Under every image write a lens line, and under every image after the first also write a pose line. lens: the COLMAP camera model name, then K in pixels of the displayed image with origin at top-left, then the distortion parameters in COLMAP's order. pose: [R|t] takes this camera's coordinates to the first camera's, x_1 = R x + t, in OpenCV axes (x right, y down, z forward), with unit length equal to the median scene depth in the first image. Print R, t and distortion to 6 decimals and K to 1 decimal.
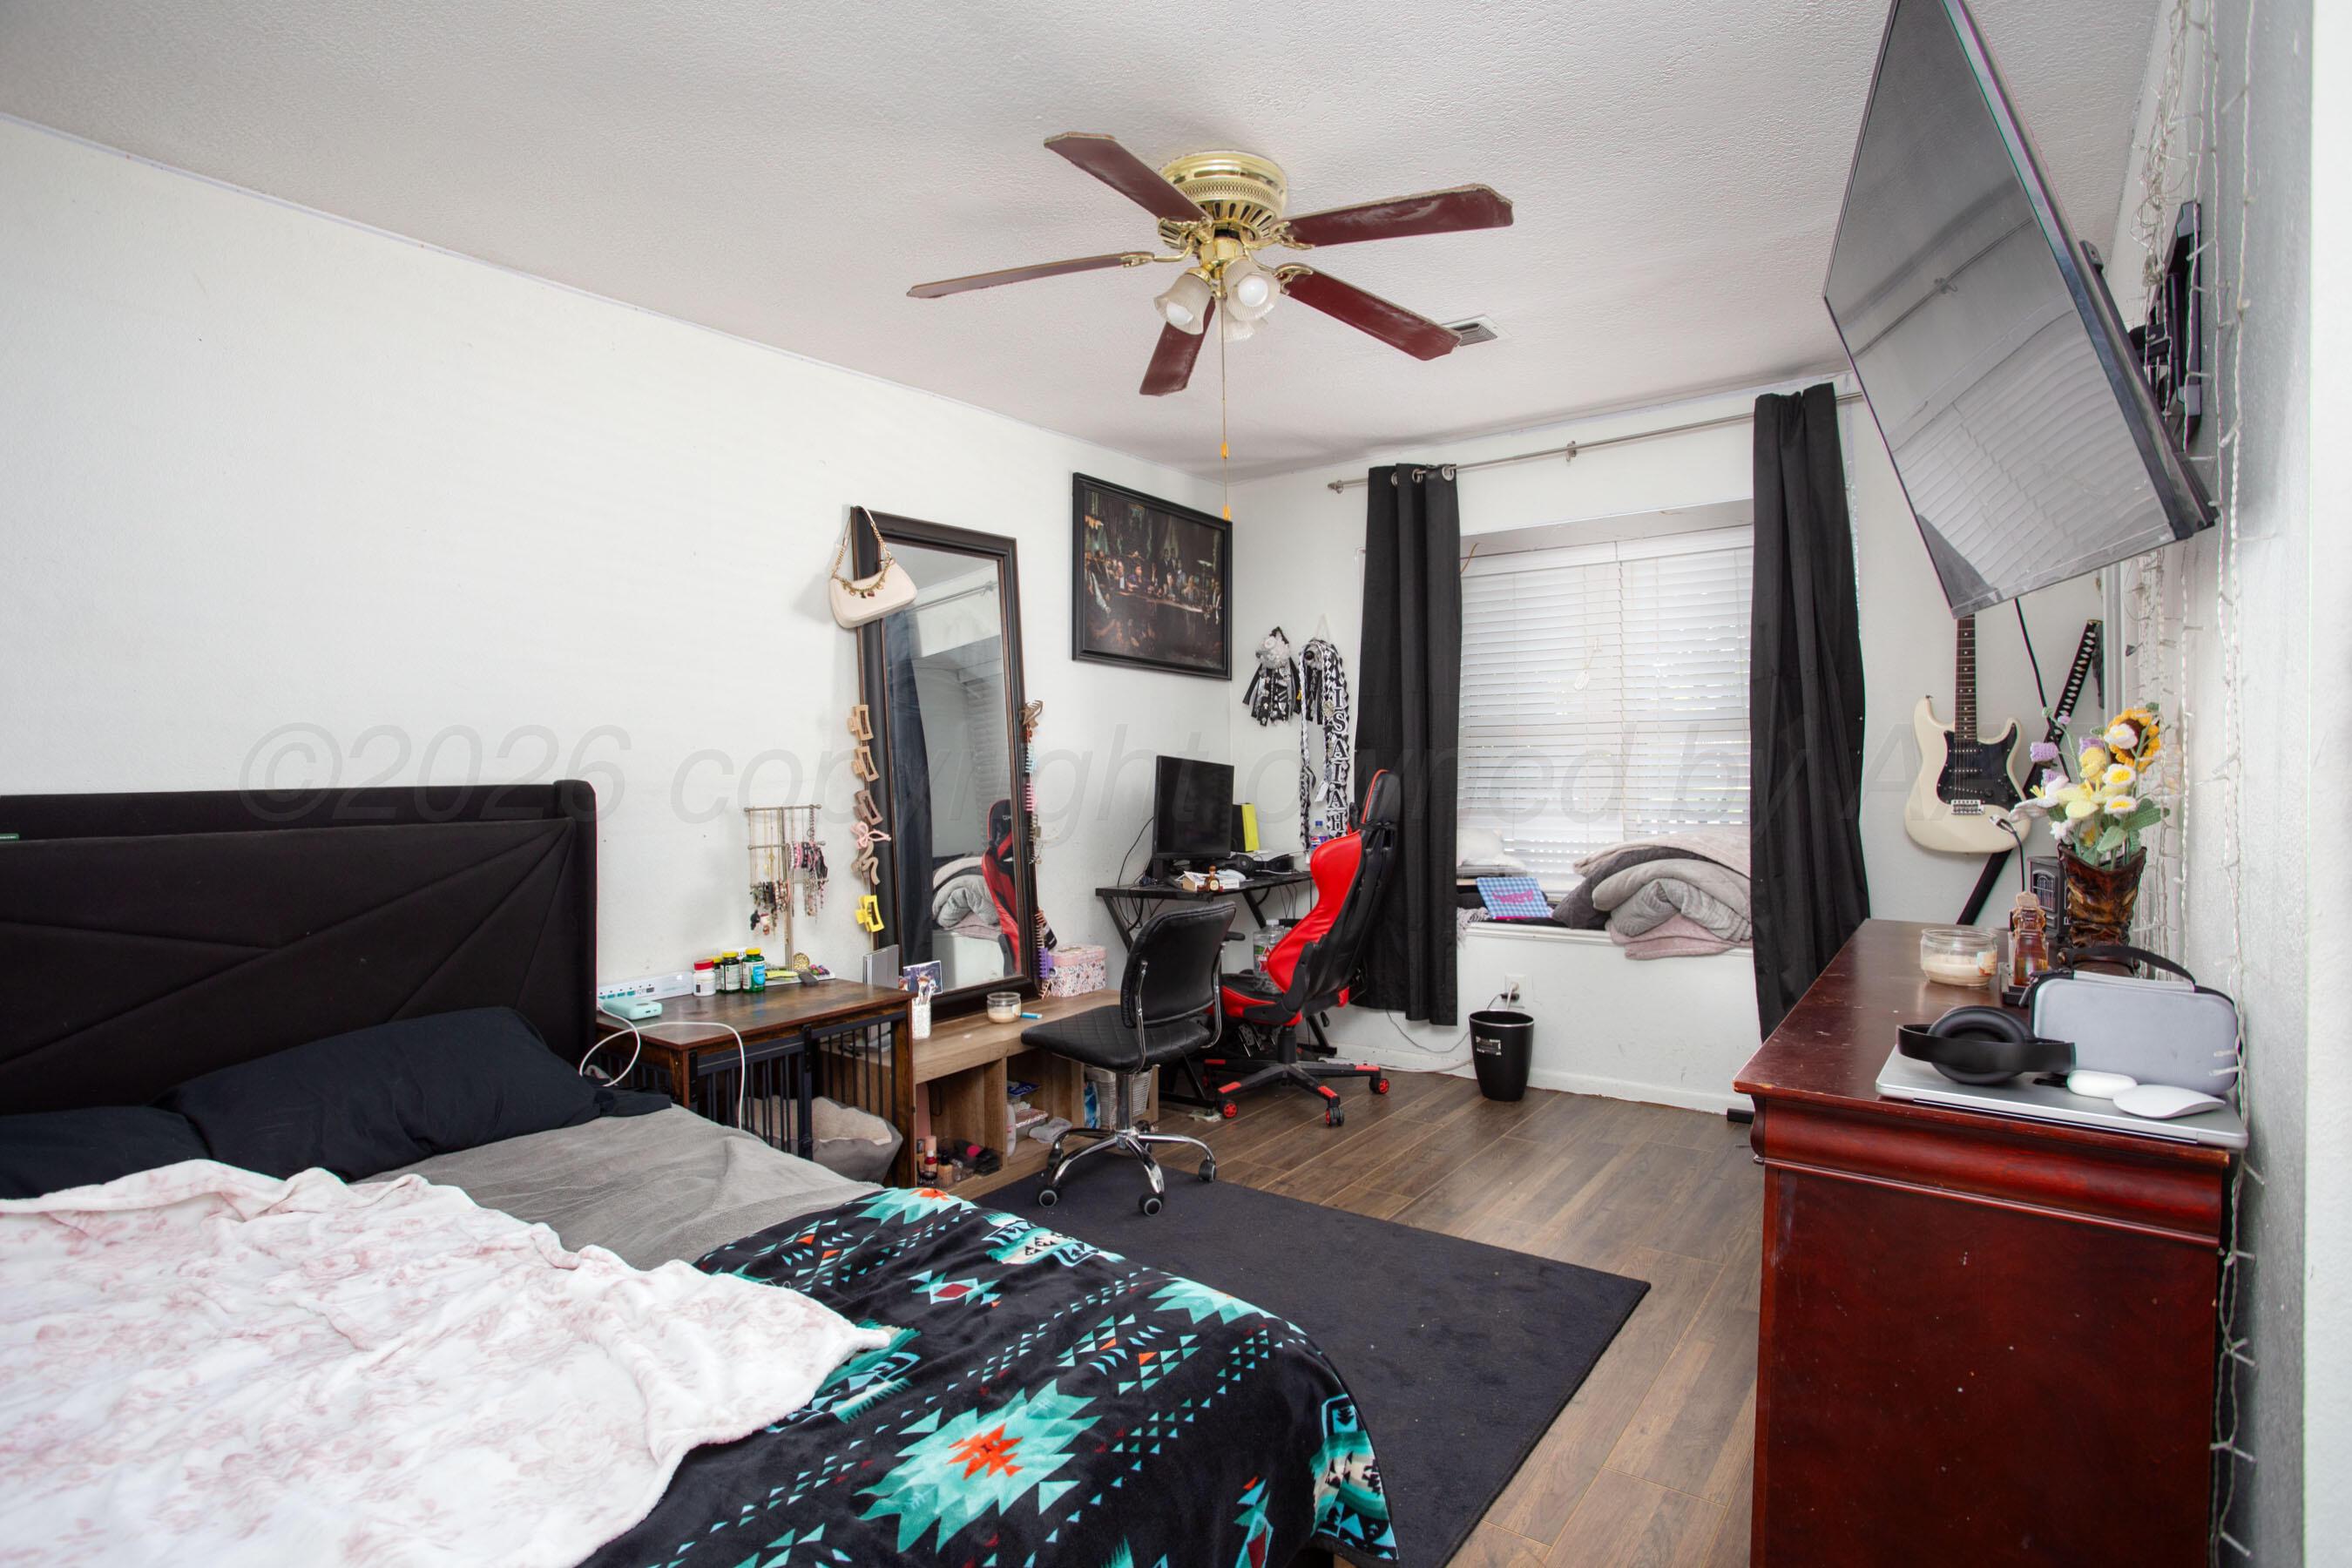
lens RADIAL K [[1153.9, 0, 1176.0], [0, 1153.9, 784.0], [0, 0, 1]] dist [-0.000008, 0.000097]
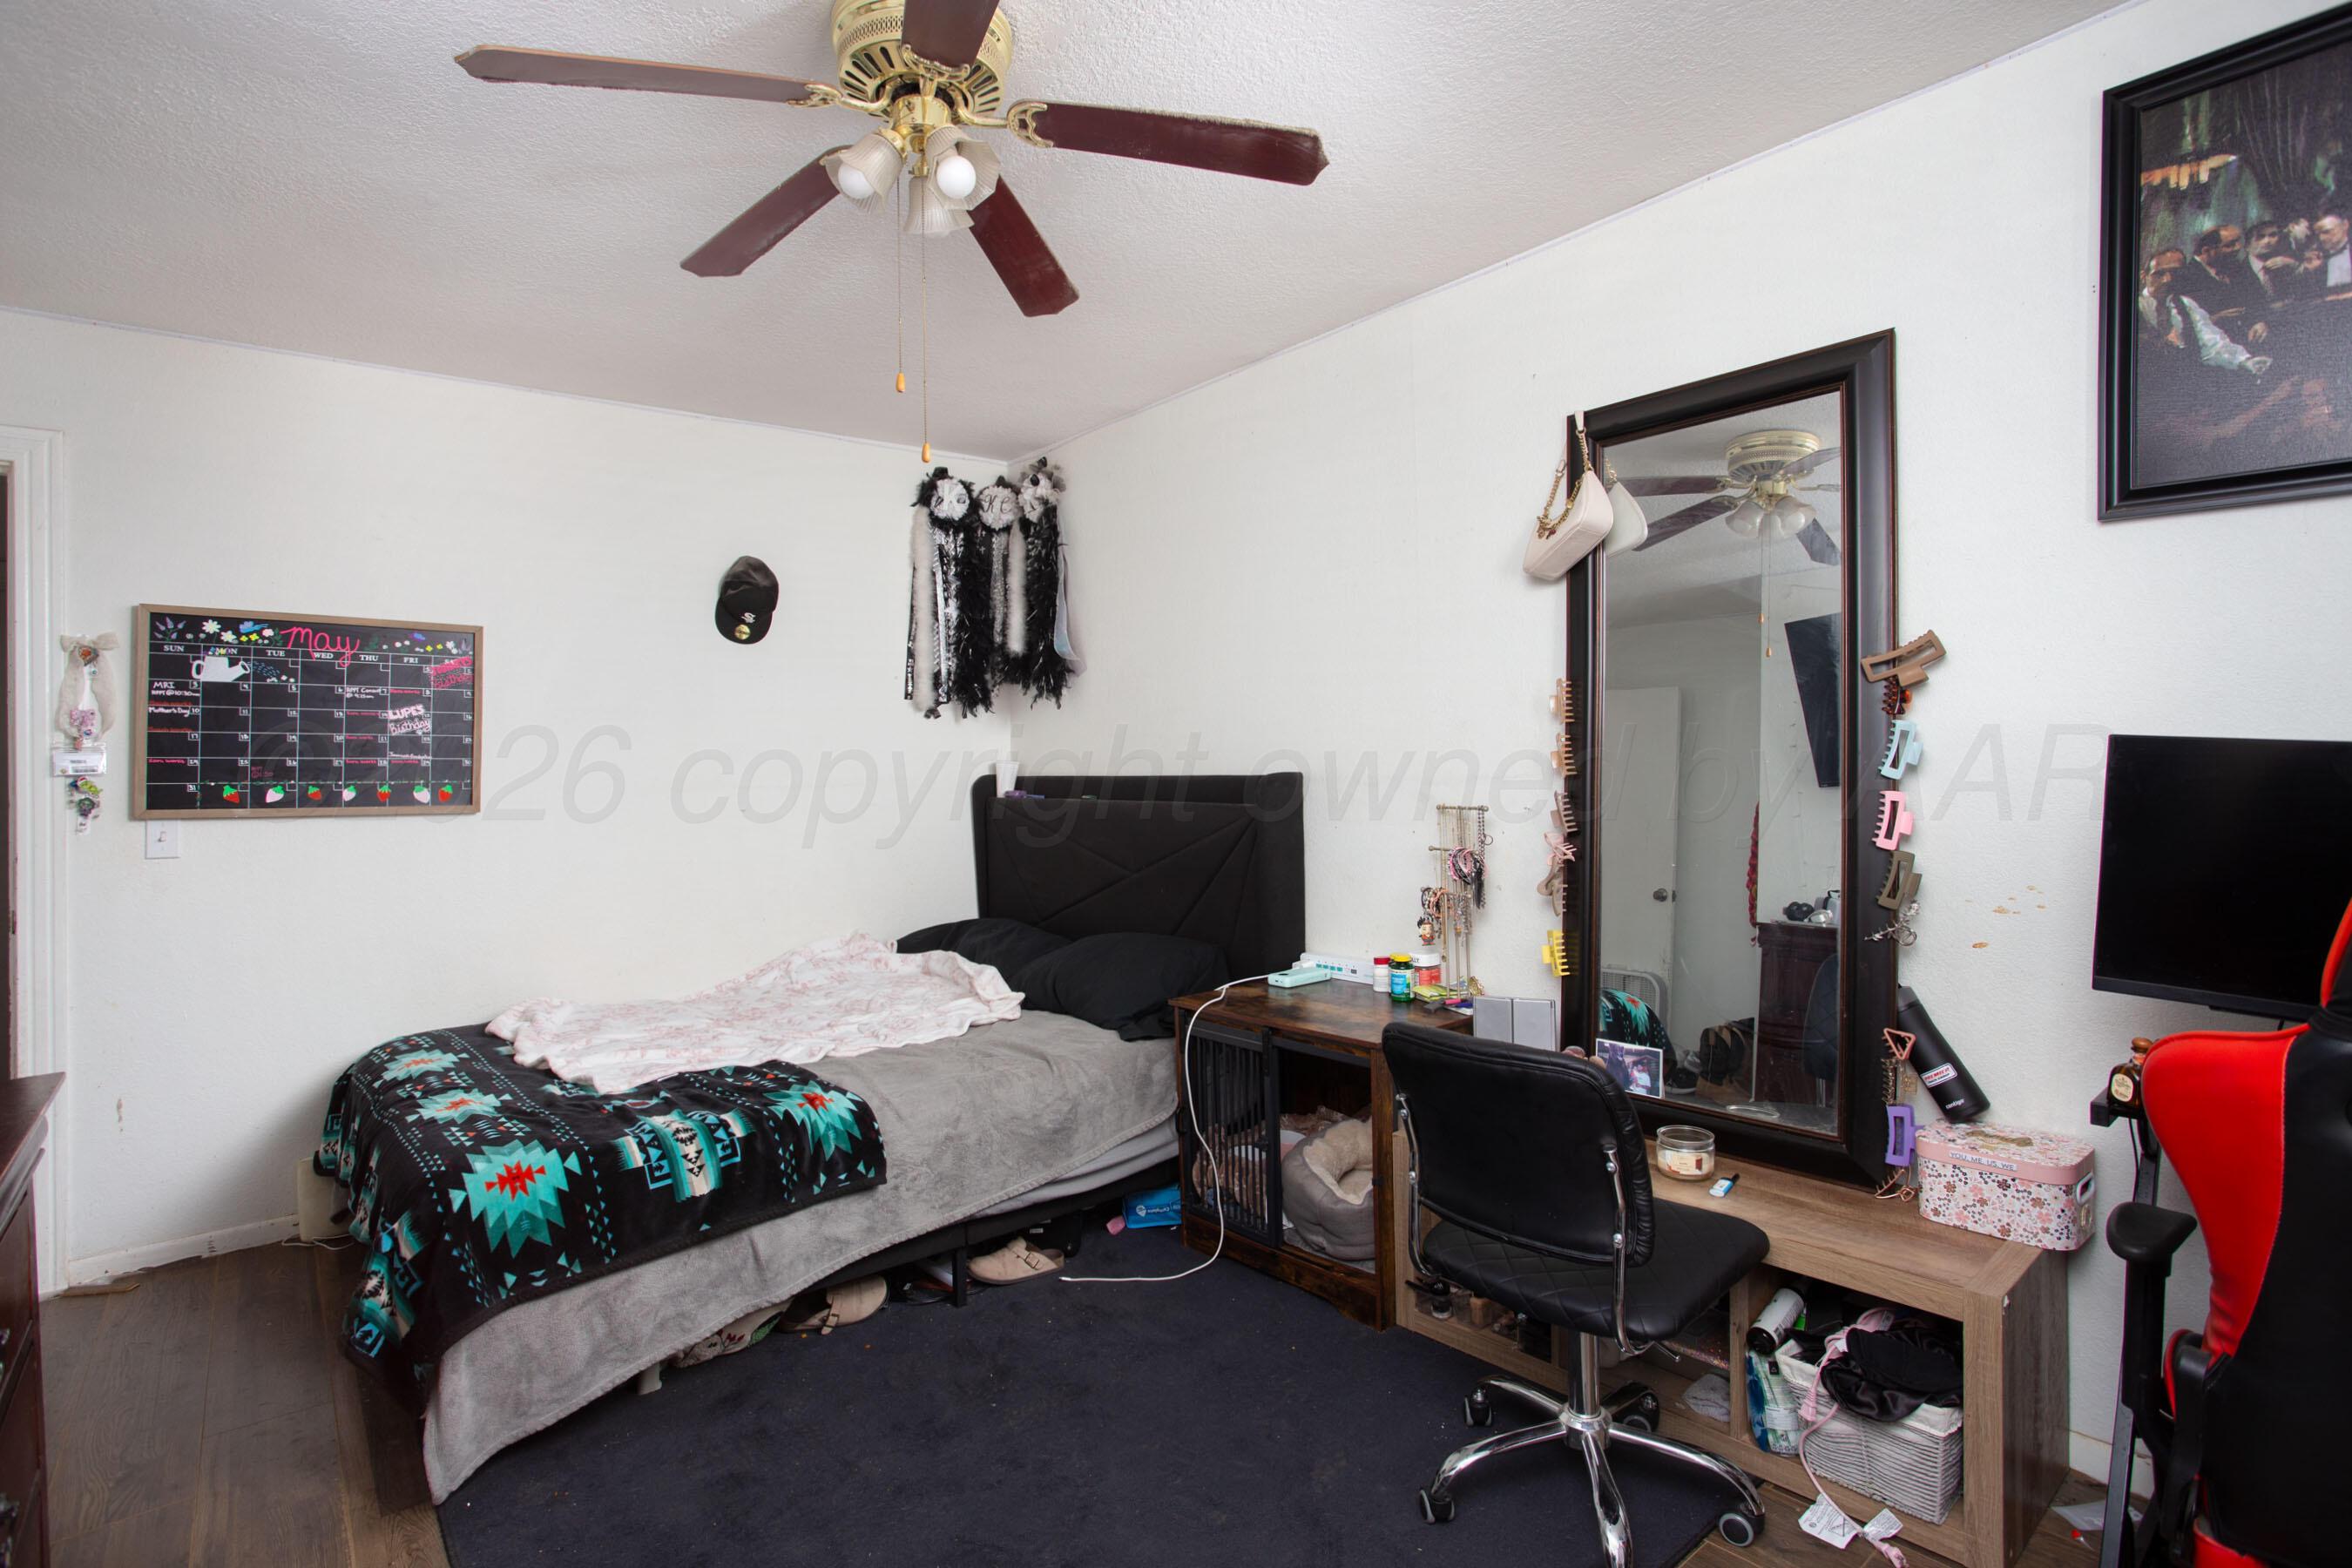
lens RADIAL K [[1153.9, 0, 1176.0], [0, 1153.9, 784.0], [0, 0, 1]] dist [-0.000008, 0.000097]
pose [[-0.217662, 0.023541, -0.975740, 0.520952], [-0.004221, 0.999677, 0.025060, -0.017025], [0.976015, 0.009573, -0.217492, 0.906178]]
